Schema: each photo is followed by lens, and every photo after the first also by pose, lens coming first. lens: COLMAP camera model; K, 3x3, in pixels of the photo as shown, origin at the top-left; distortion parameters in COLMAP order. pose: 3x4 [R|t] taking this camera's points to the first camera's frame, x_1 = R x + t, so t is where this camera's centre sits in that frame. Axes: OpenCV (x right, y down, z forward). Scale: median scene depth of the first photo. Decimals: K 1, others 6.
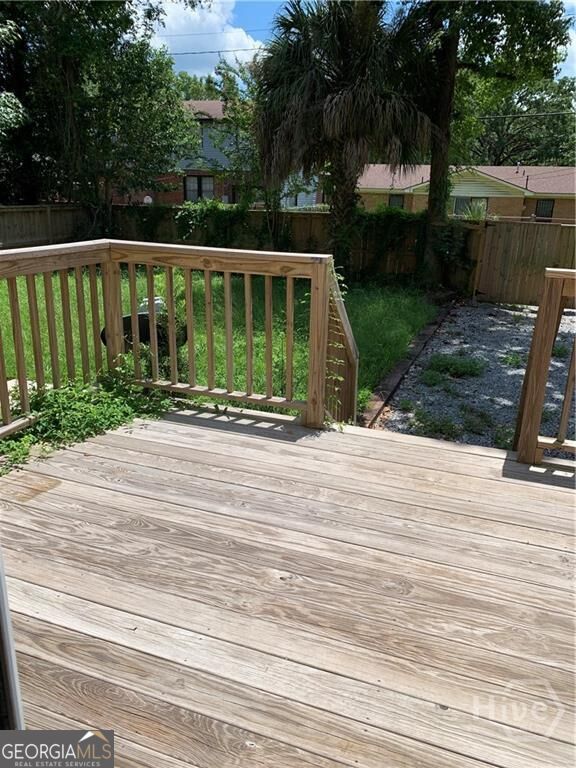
lens RADIAL K [[581.9, 0, 288.0], [0, 581.9, 384.0], [0, 0, 1]] dist [-0.001845, 0.001100]
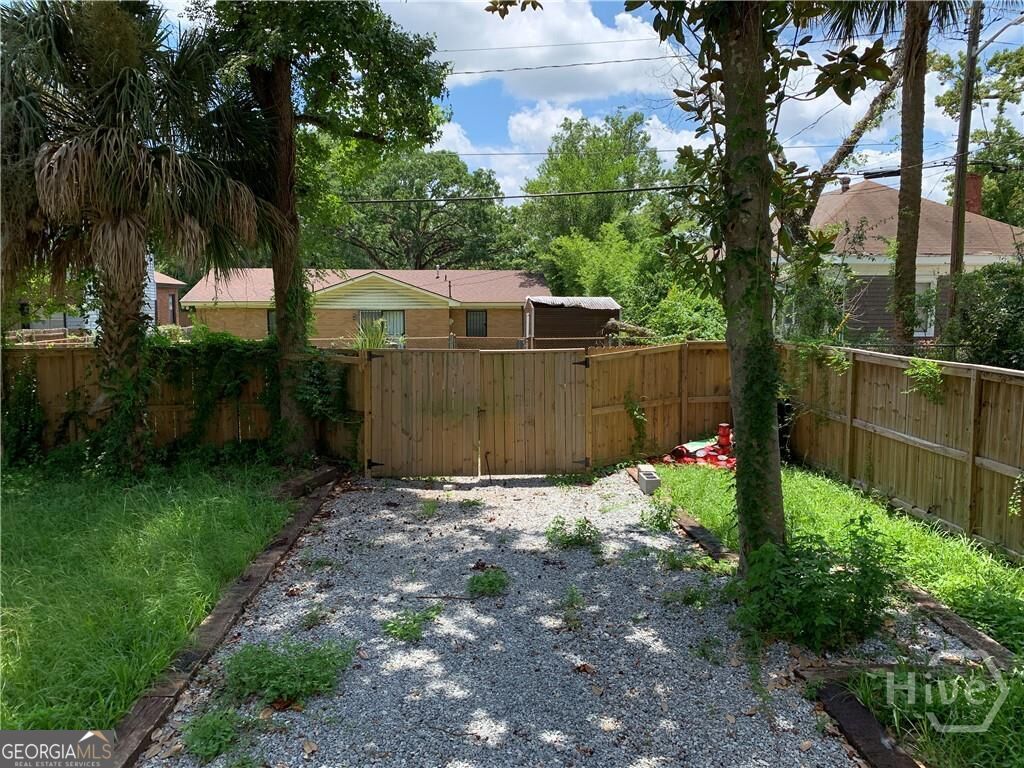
lens RADIAL K [[775.9, 0, 512.0], [0, 775.9, 384.0], [0, 0, 1]] dist [-0.001845, 0.001100]
pose [[0.908330, -0.066090, 0.412999, 0.130984], [0.152697, 0.971679, -0.180341, -0.069927], [-0.389384, 0.226873, 0.892697, 0.202652]]
